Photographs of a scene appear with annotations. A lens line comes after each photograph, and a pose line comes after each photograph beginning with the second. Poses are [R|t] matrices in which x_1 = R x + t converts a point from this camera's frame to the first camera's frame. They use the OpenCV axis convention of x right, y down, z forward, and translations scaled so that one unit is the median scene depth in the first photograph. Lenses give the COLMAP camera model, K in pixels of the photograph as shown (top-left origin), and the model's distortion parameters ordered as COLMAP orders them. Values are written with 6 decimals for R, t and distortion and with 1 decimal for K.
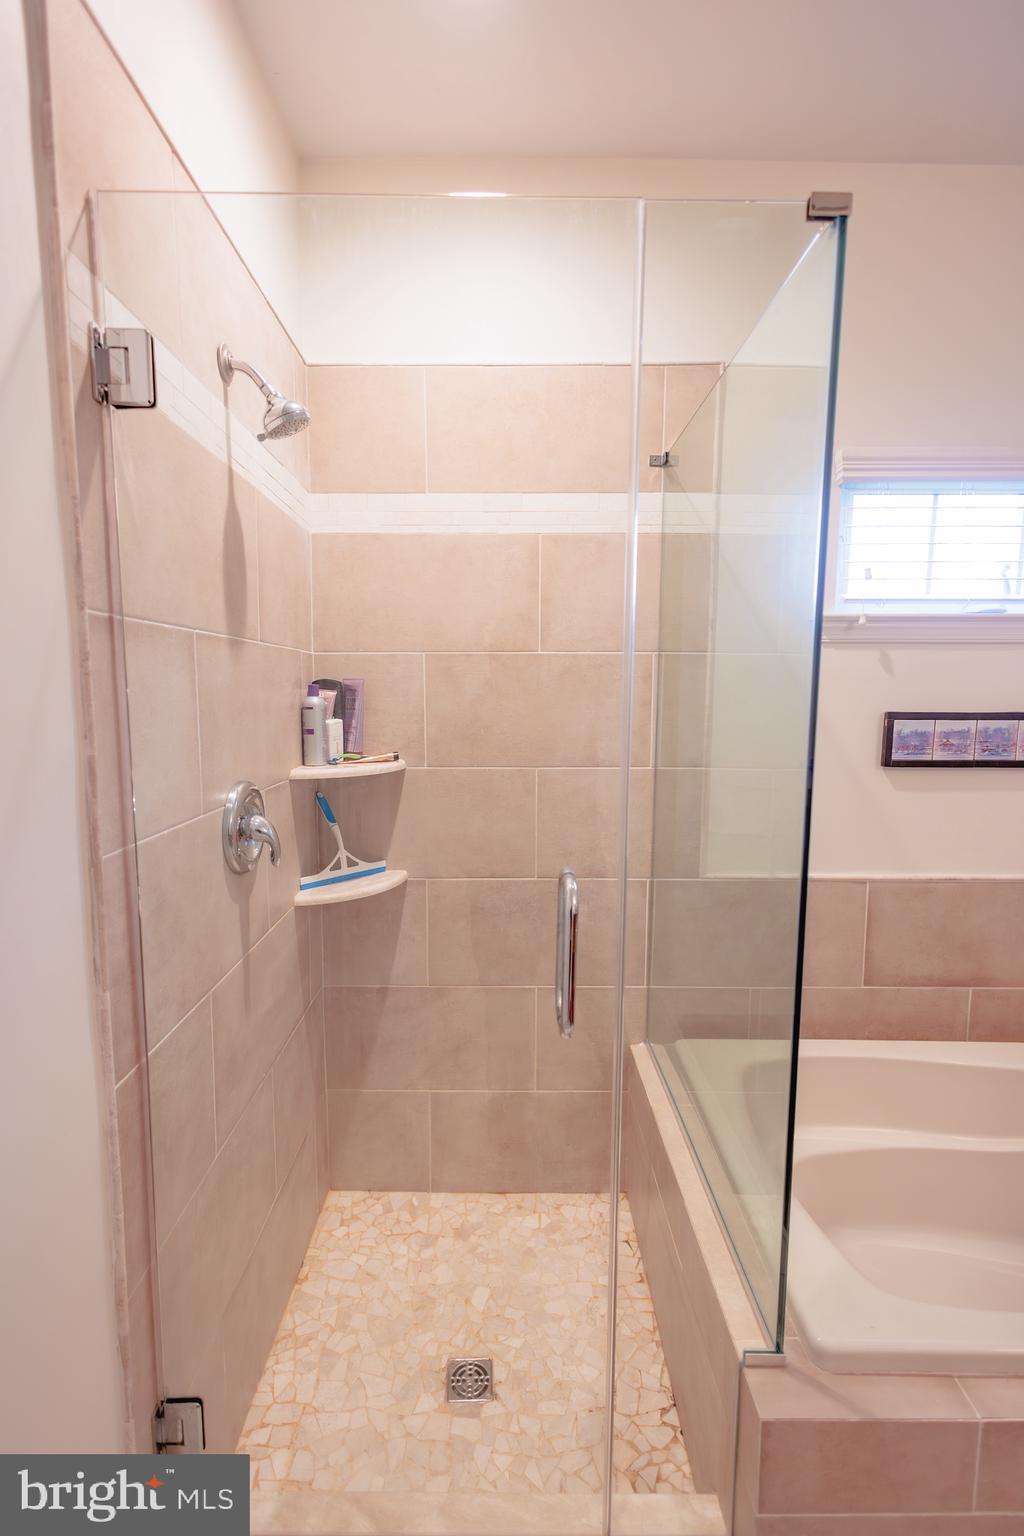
lens RADIAL K [[702.9, 0, 509.2], [0, 702.9, 768.8], [0, 0, 1]] dist [0.017344, -0.007185]
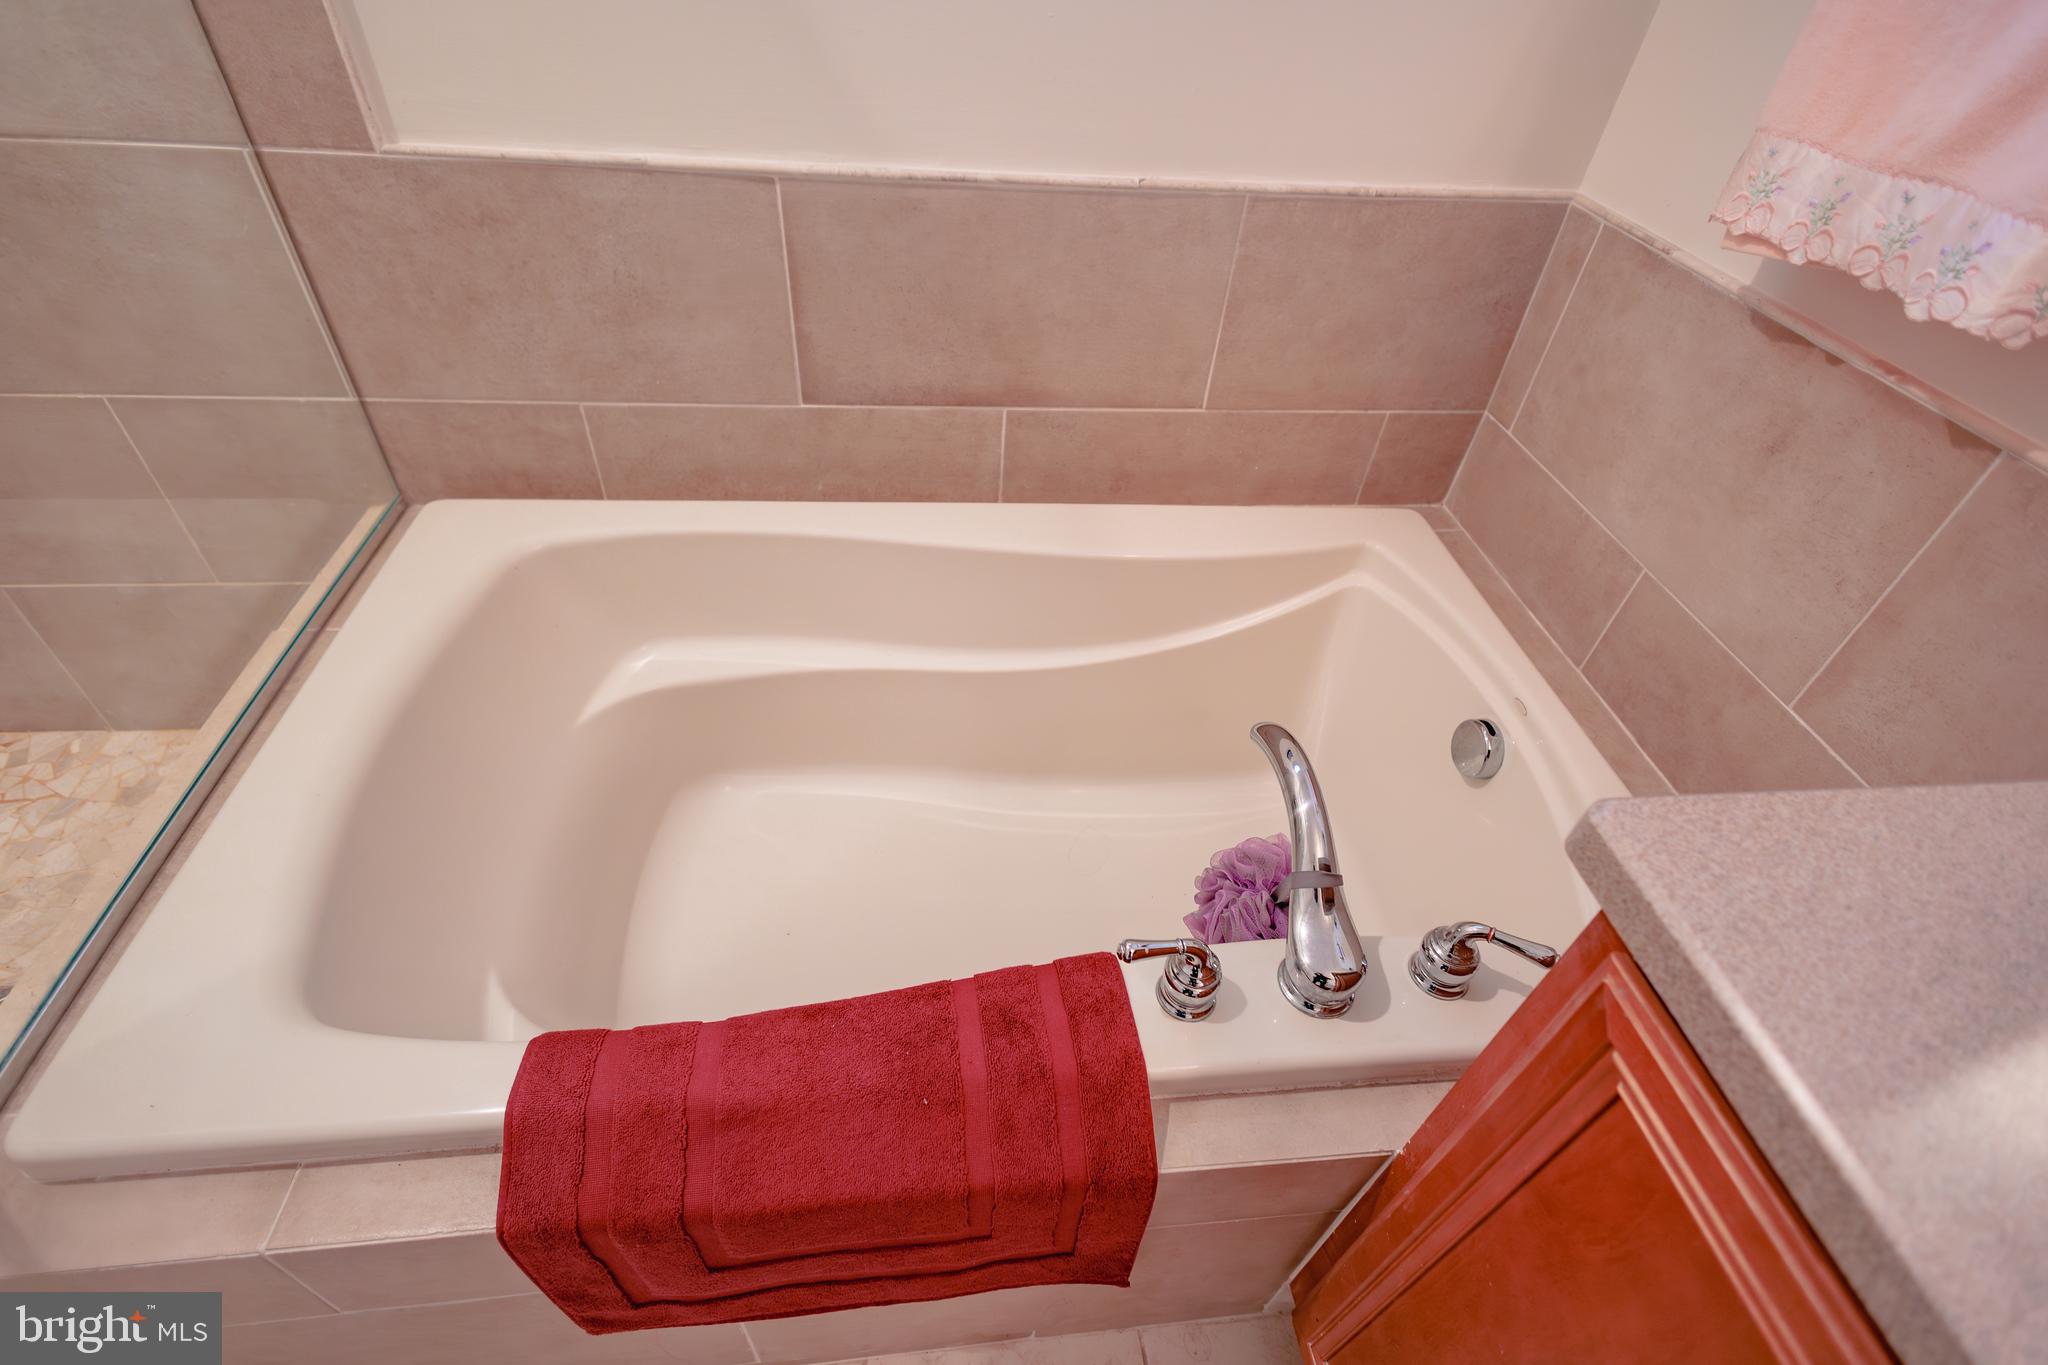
lens RADIAL K [[937.3, 0, 1022.0], [0, 937.3, 682.7], [0, 0, 1]] dist [0.017344, -0.007185]
pose [[0.991997, -0.026122, 0.123527, 0.614075], [-0.051760, 0.808239, 0.586576, 0.061853], [-0.115162, -0.588275, 0.800419, 0.324447]]
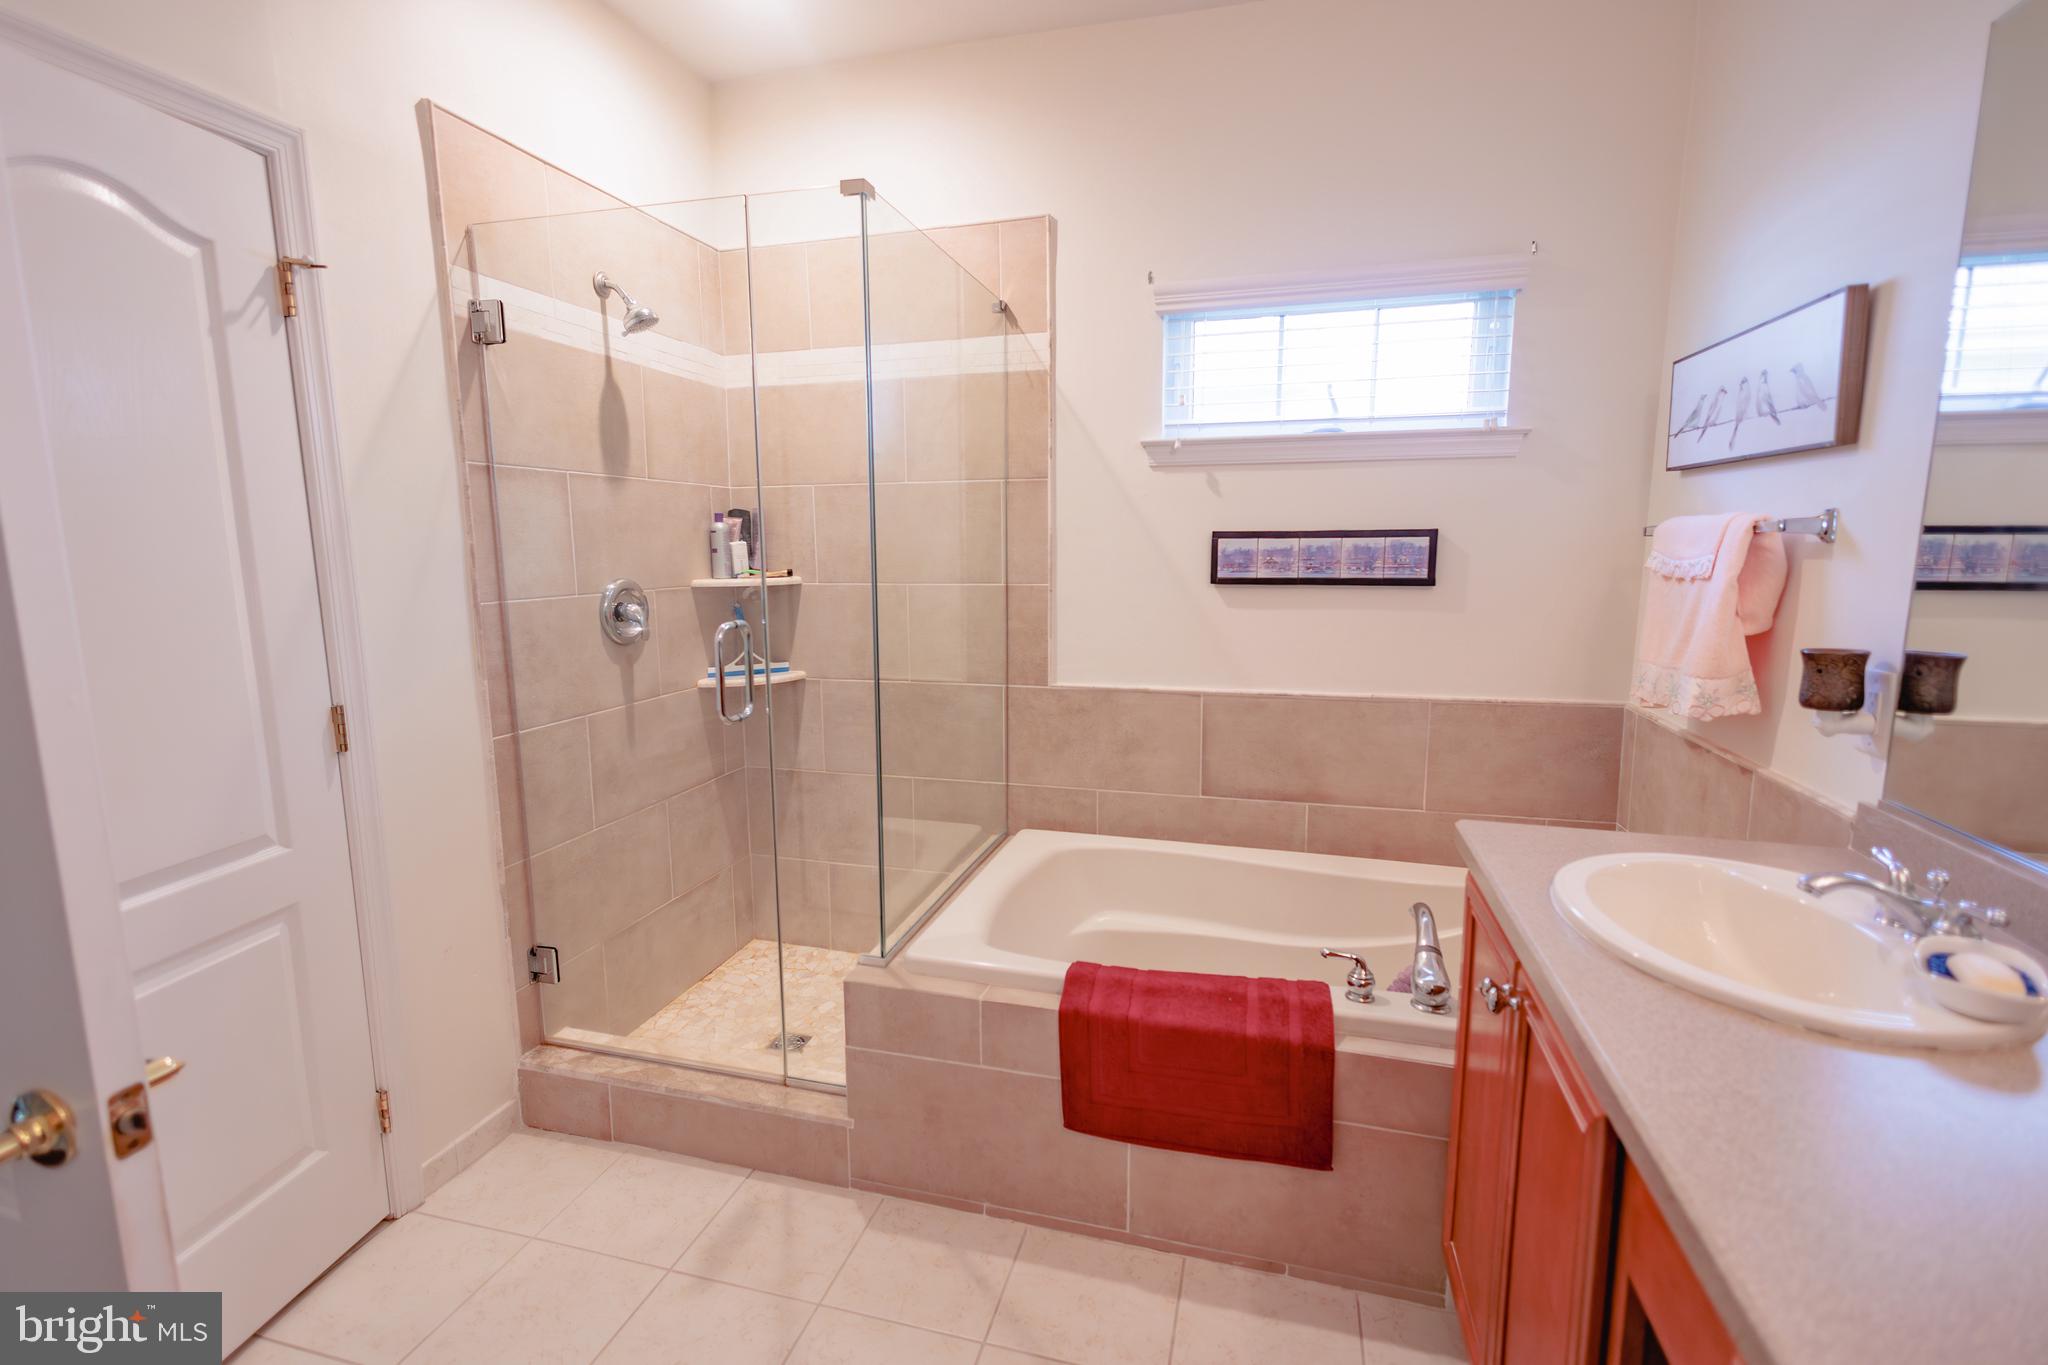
lens RADIAL K [[937.3, 0, 1022.0], [0, 937.3, 682.7], [0, 0, 1]] dist [0.017344, -0.007185]
pose [[0.961778, 0.032471, -0.271899, 0.665430], [-0.022498, 0.998958, 0.039719, 0.097485], [0.272905, -0.032083, 0.961506, -0.437754]]
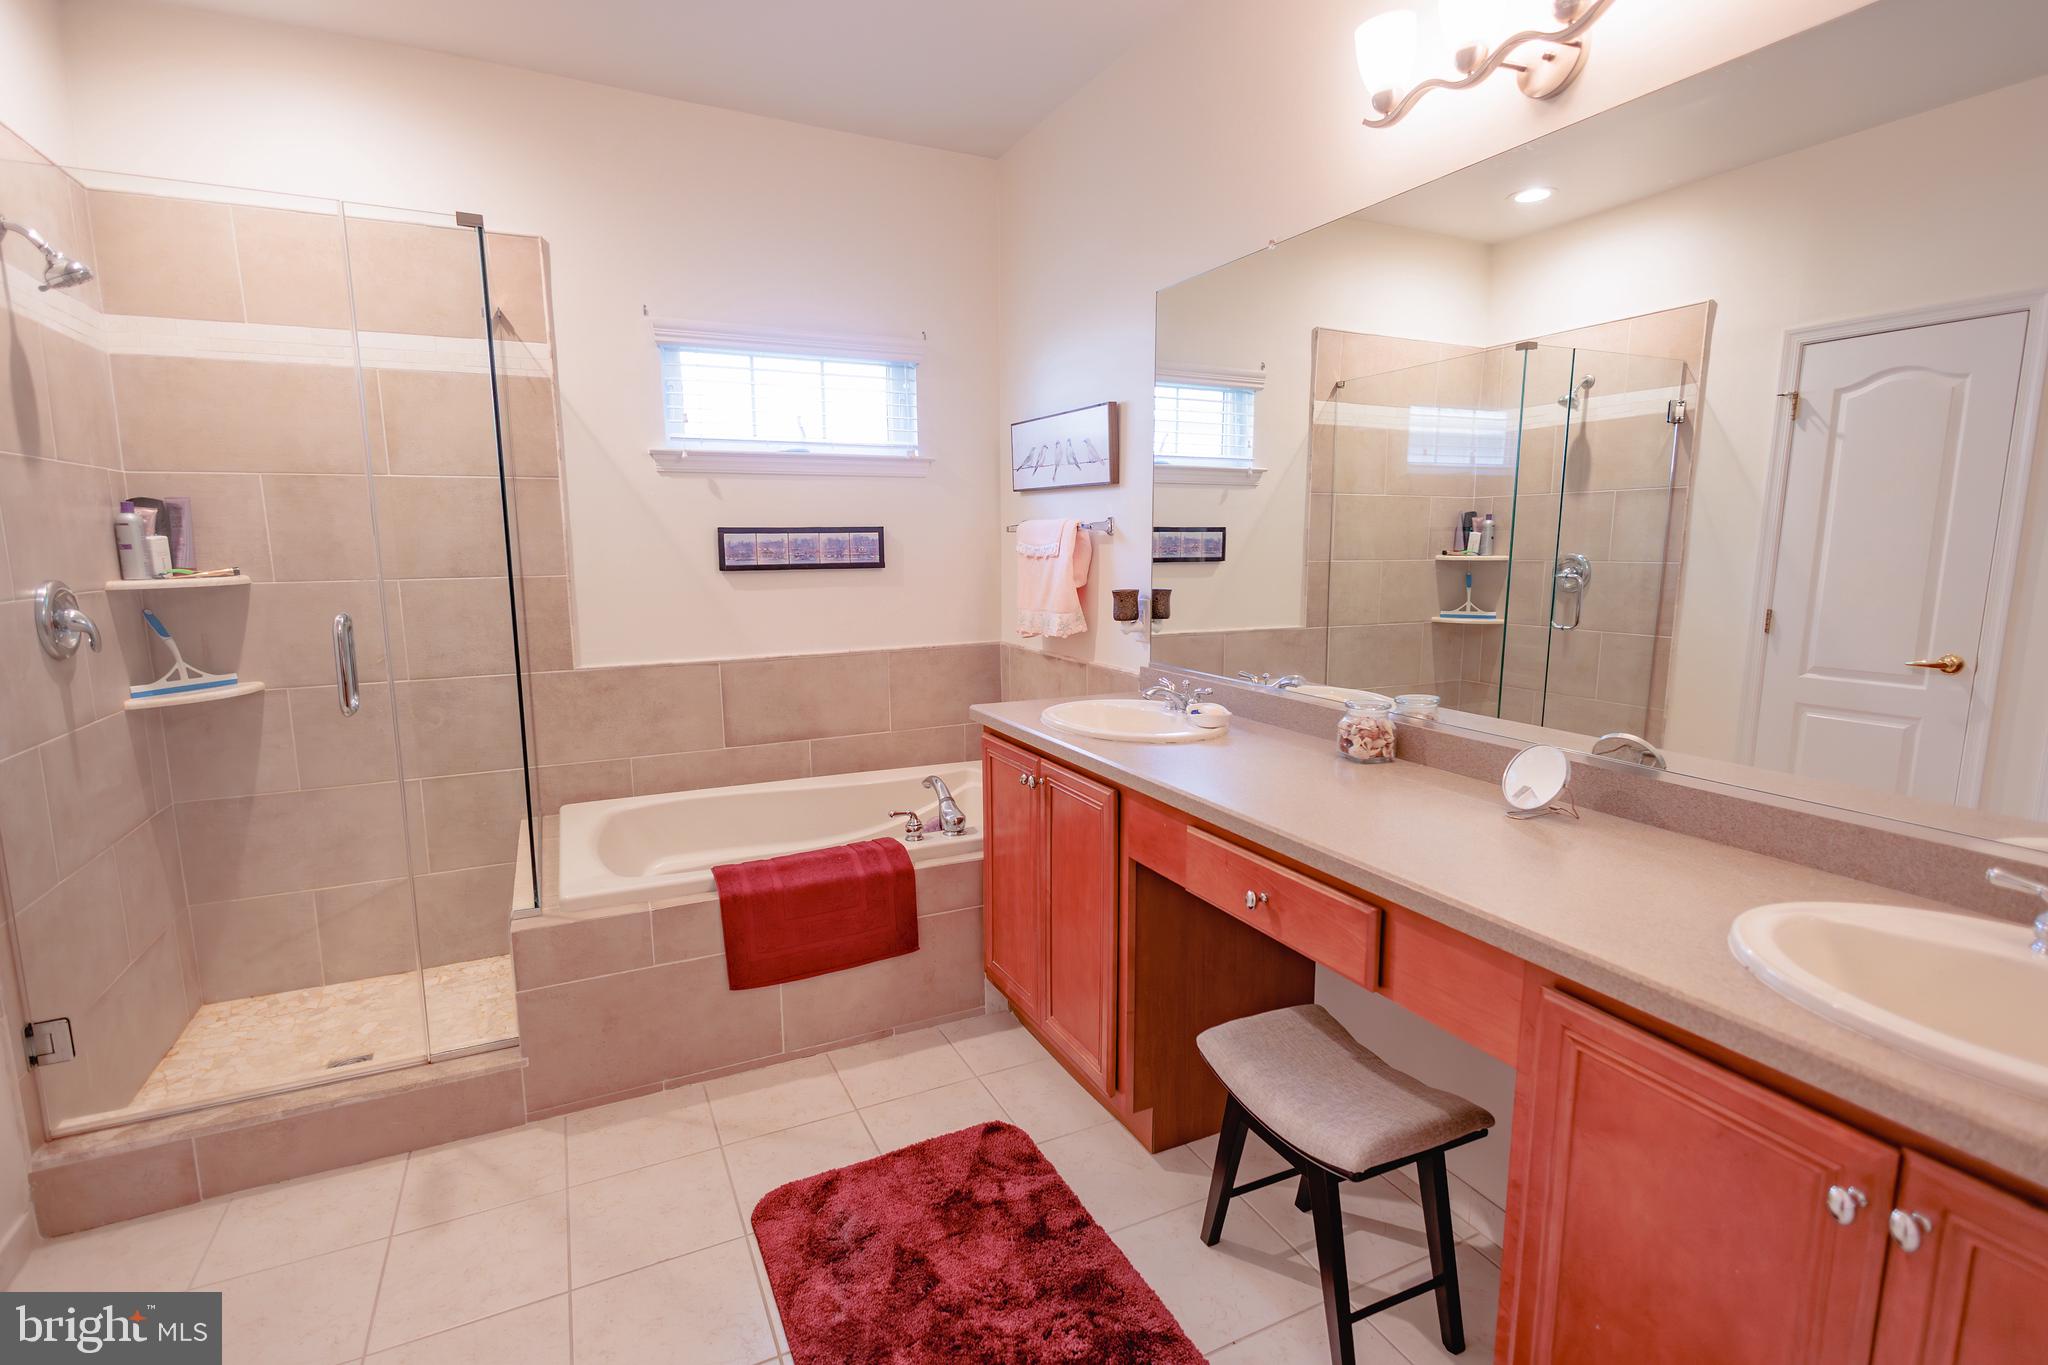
lens RADIAL K [[974.4, 0, 1024.0], [0, 974.4, 682.5], [0, 0, 1]] dist [0.020795, -0.007726]
pose [[0.902523, -0.074955, 0.424067, 0.271295], [0.059497, 0.996996, 0.049597, 0.147704], [-0.426511, -0.019532, 0.904271, -0.859606]]
